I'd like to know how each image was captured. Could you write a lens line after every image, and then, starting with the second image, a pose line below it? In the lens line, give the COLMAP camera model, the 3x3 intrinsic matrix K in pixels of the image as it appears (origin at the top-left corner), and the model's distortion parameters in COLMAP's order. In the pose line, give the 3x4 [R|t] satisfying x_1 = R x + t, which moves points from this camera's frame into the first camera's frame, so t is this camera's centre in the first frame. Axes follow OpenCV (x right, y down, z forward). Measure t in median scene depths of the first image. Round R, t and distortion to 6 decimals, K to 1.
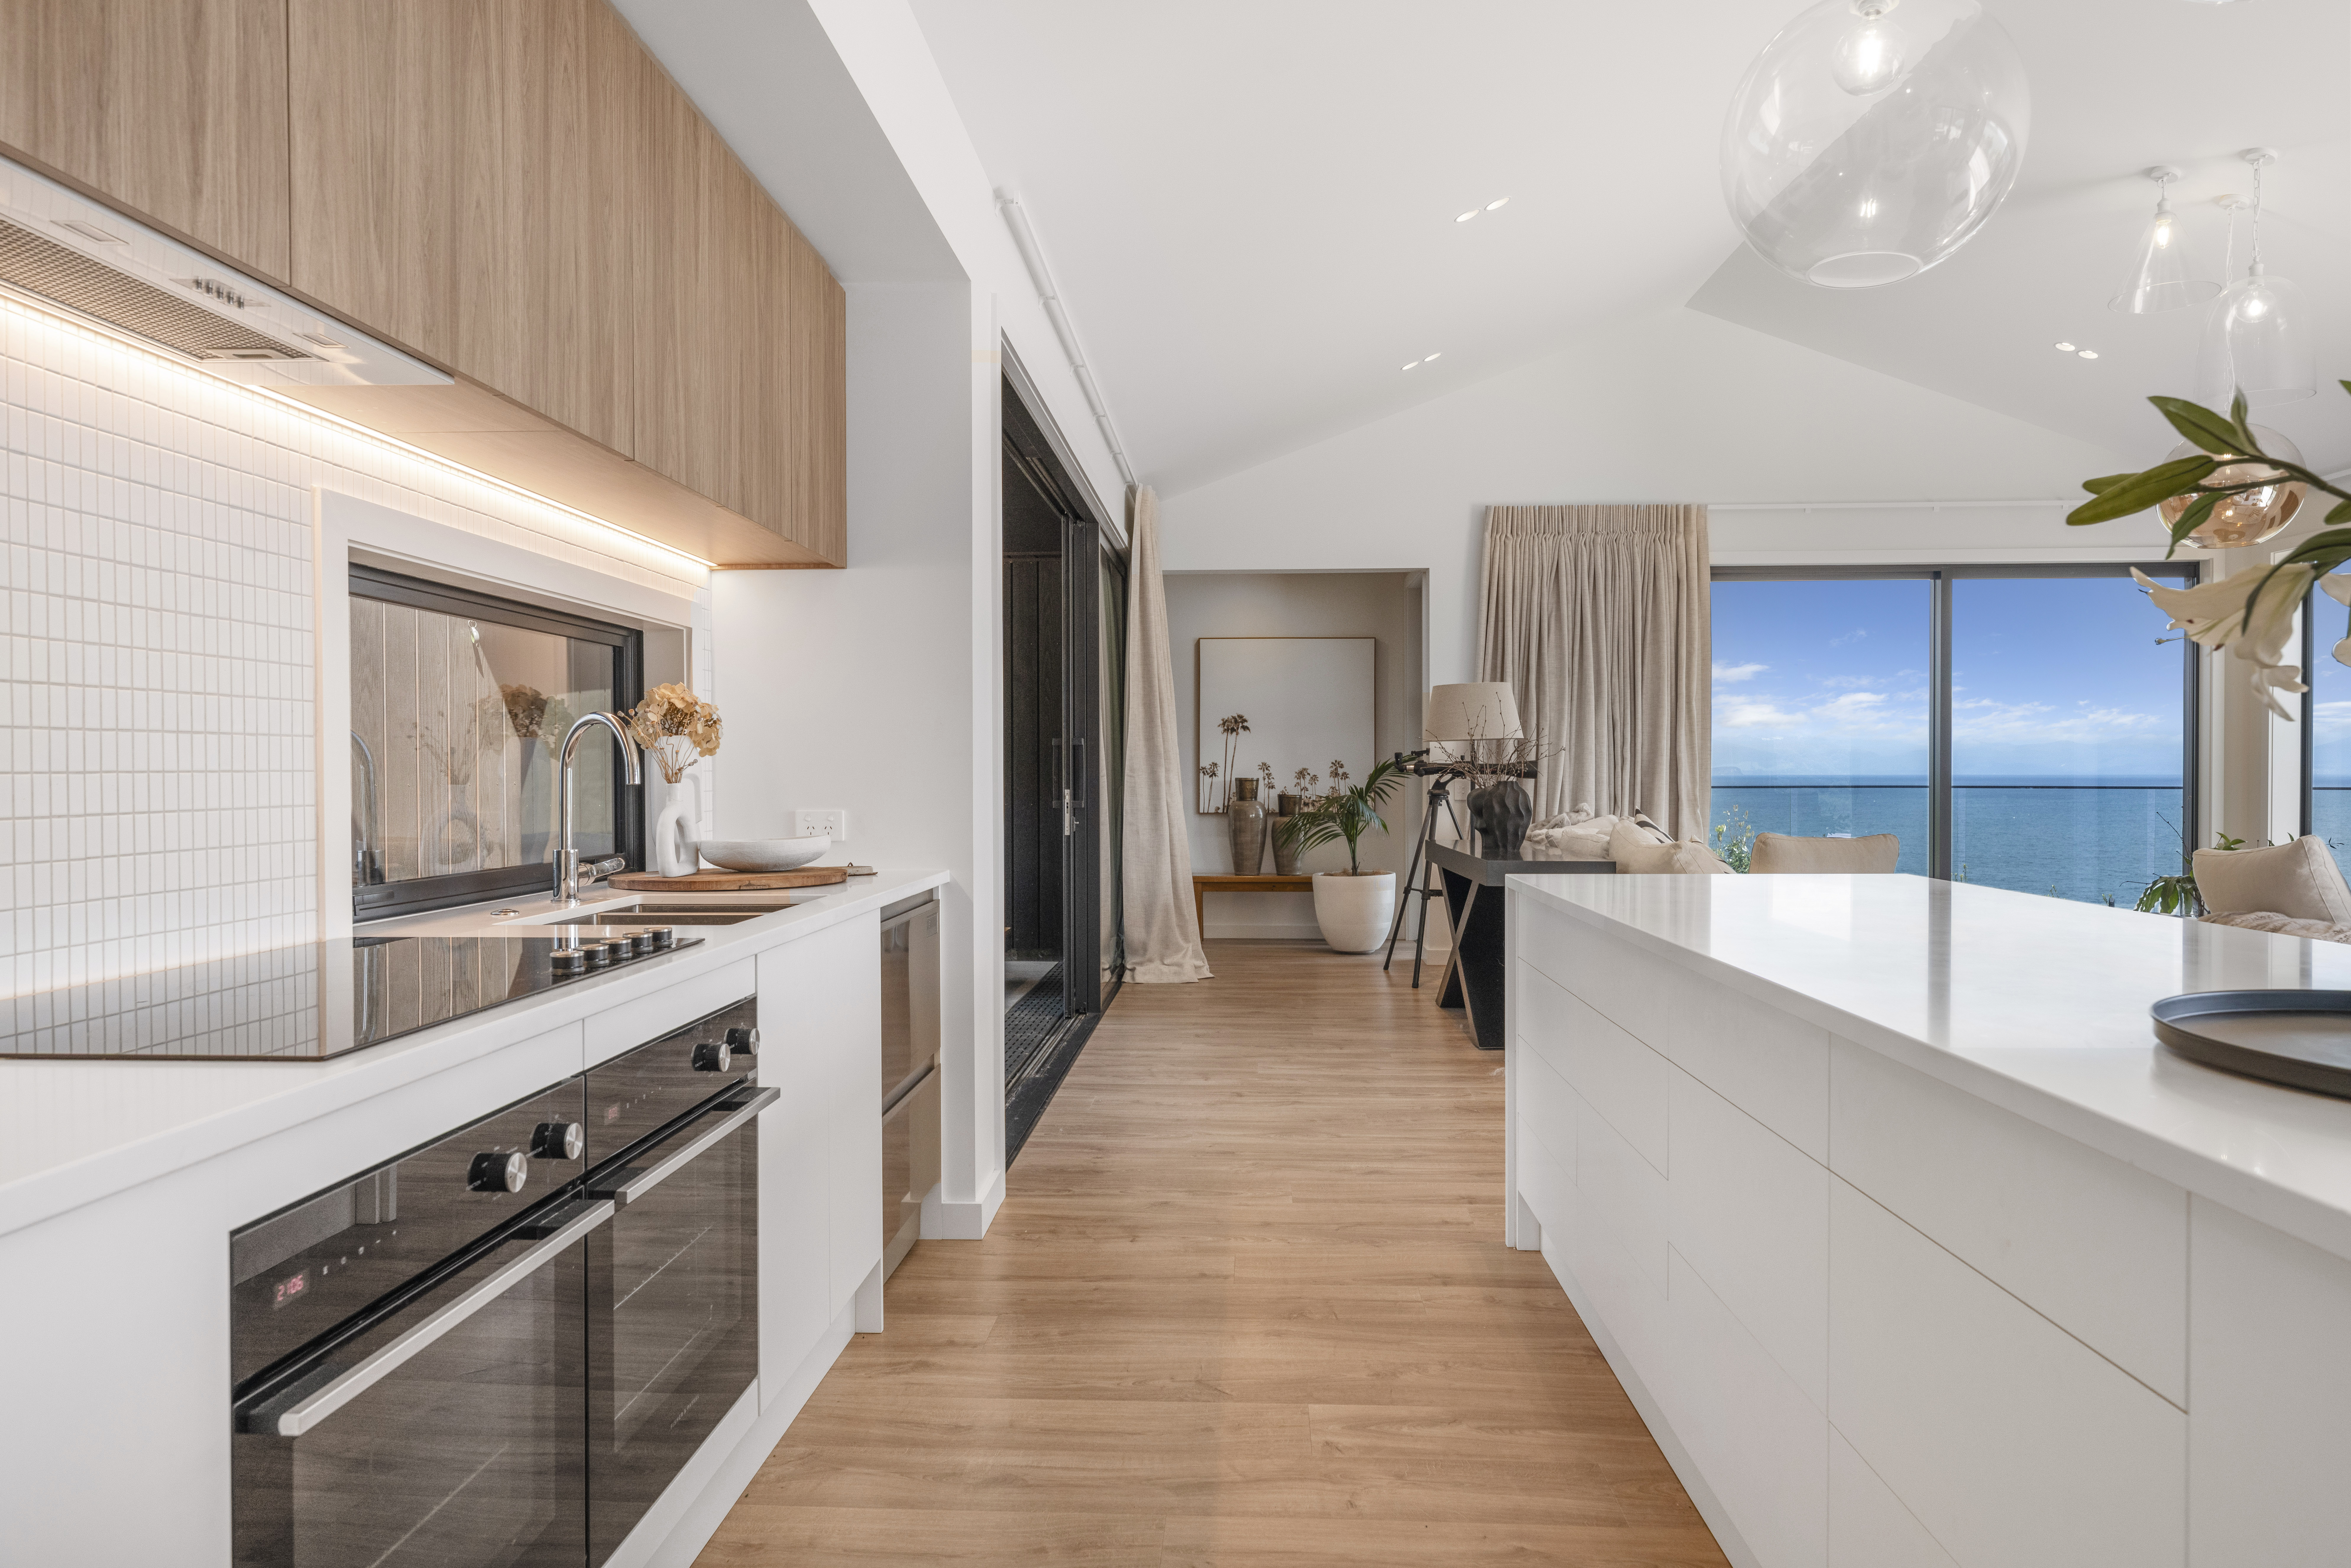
lens RADIAL K [[1497.6, 0, 1175.5], [0, 1497.6, 784.0], [0, 0, 1]] dist [0.000285, 0.000398]
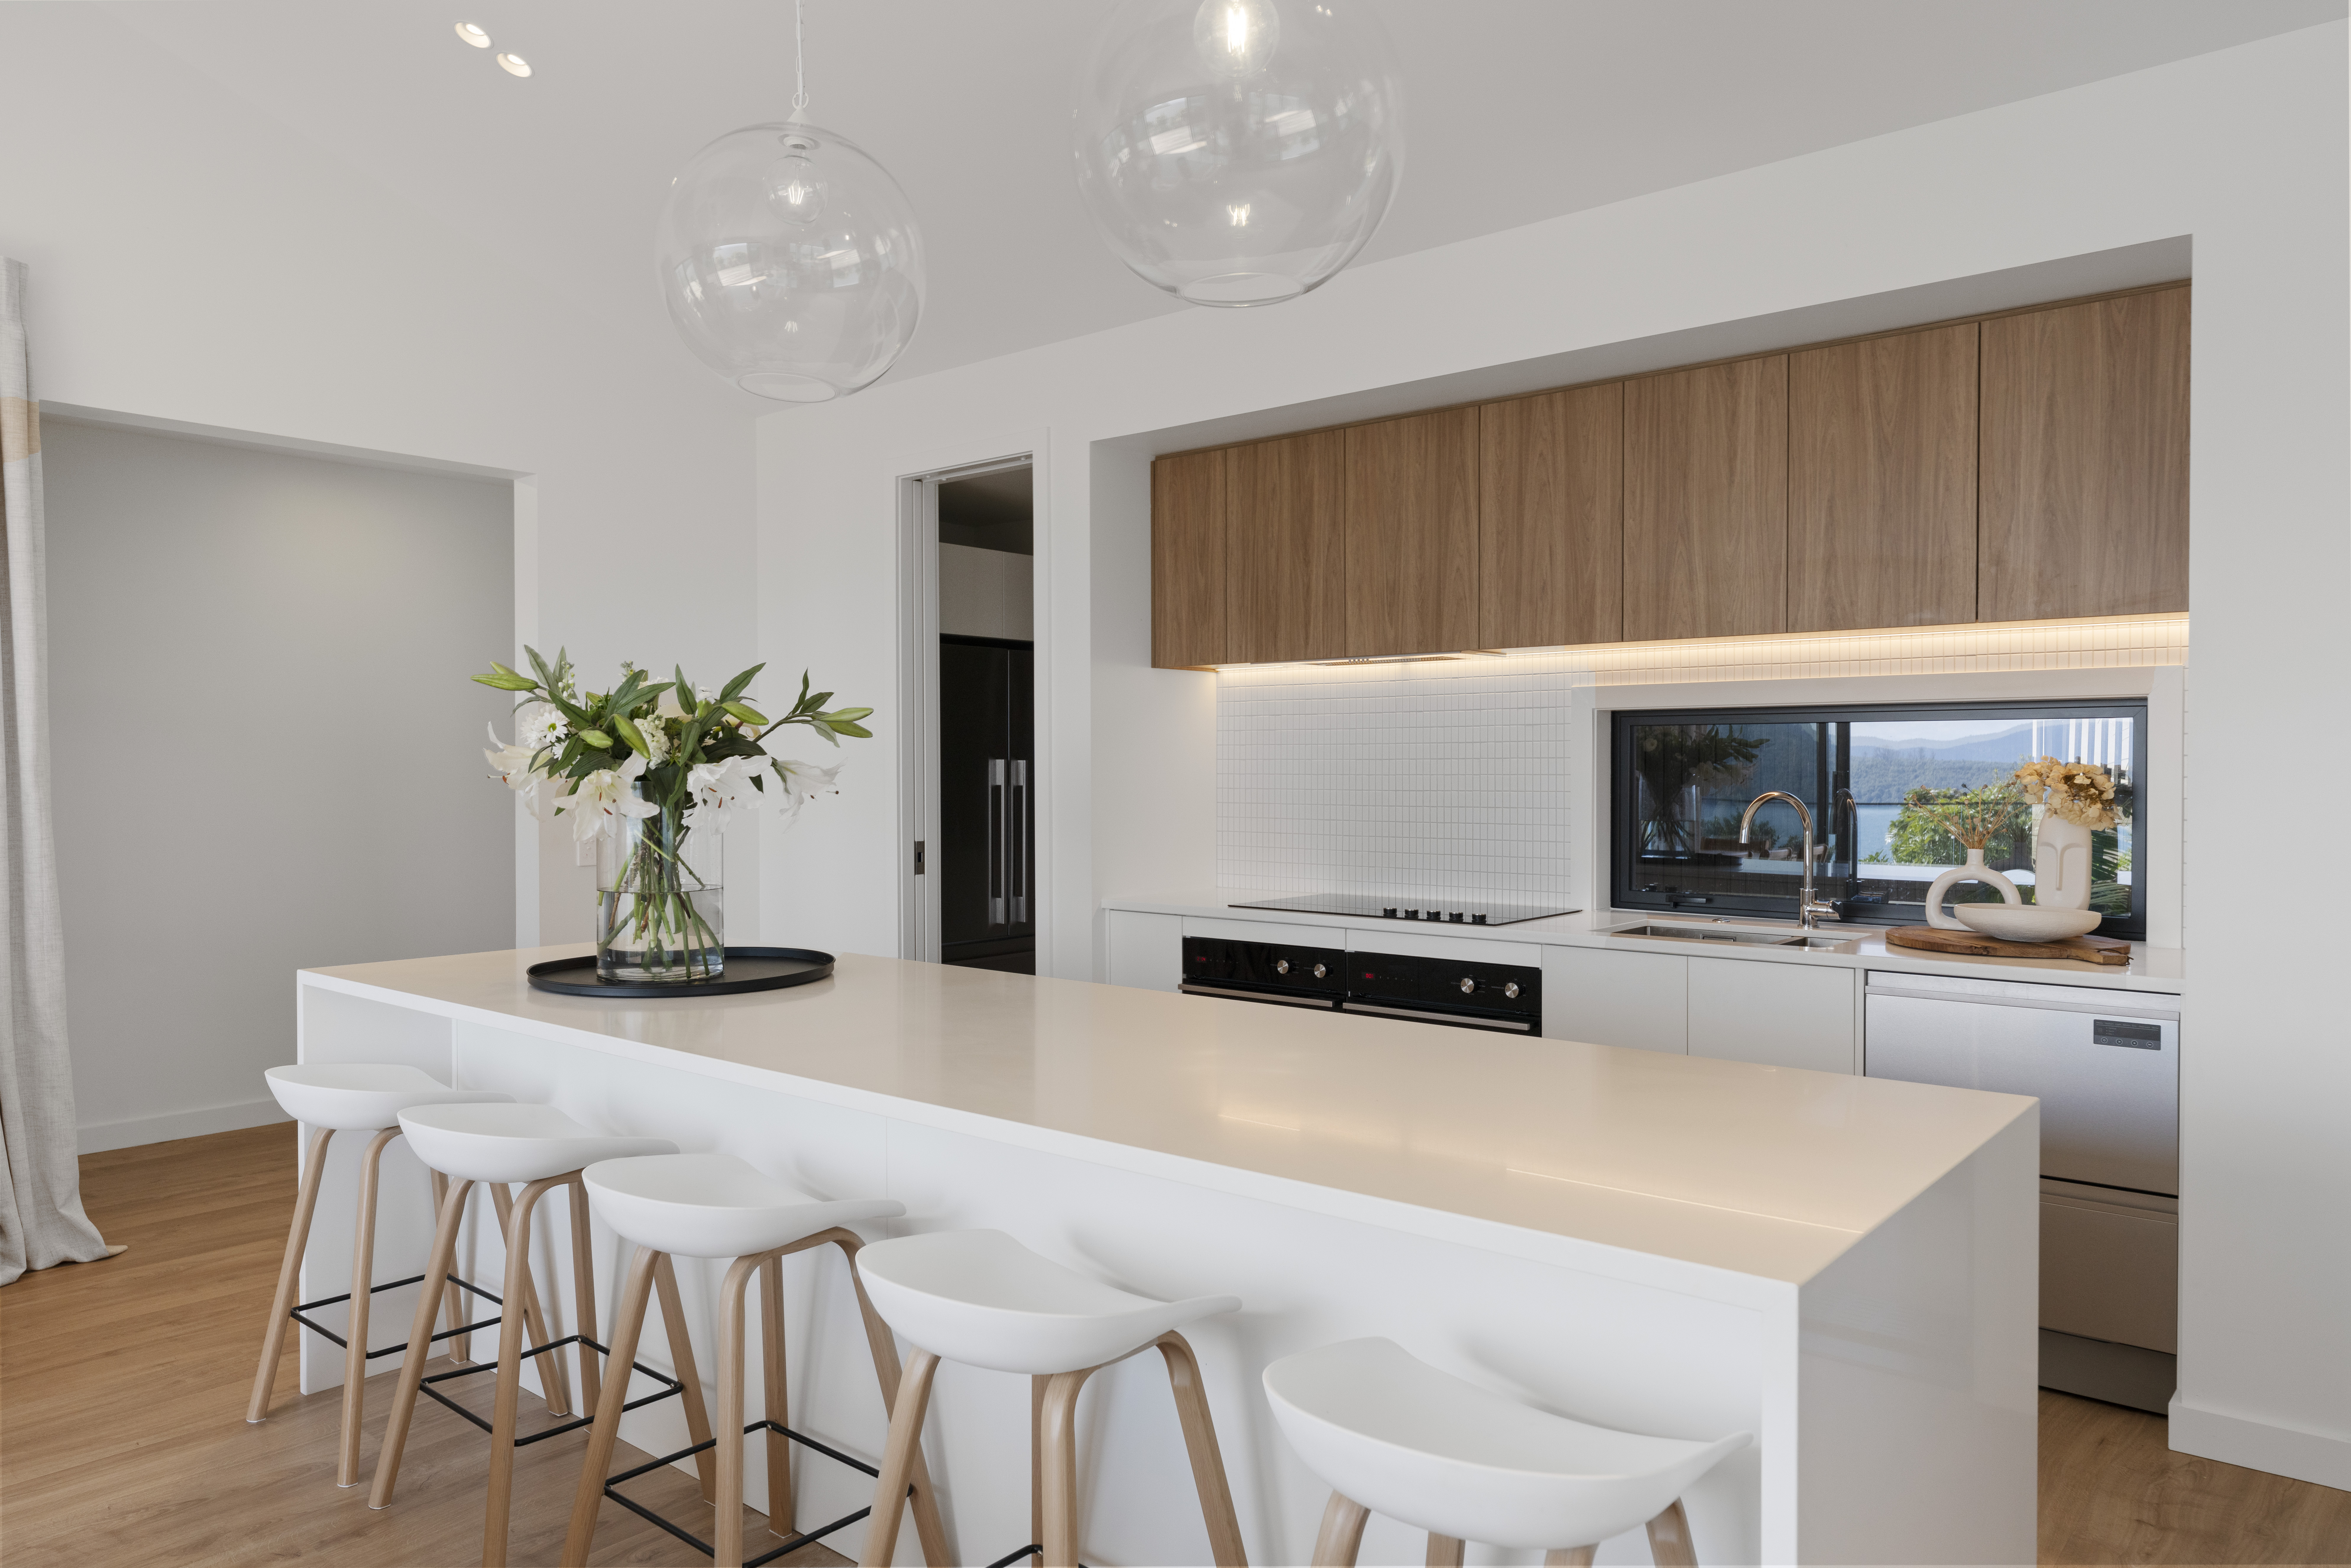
lens RADIAL K [[1541.3, 0, 1175.5], [0, 1541.3, 784.0], [0, 0, 1]] dist [-0.000022, -0.000051]
pose [[-0.607022, 0.007913, -0.794646, 1.726865], [-0.008236, 0.999834, 0.016248, -0.114364], [0.794643, 0.016407, -0.606856, 2.225520]]
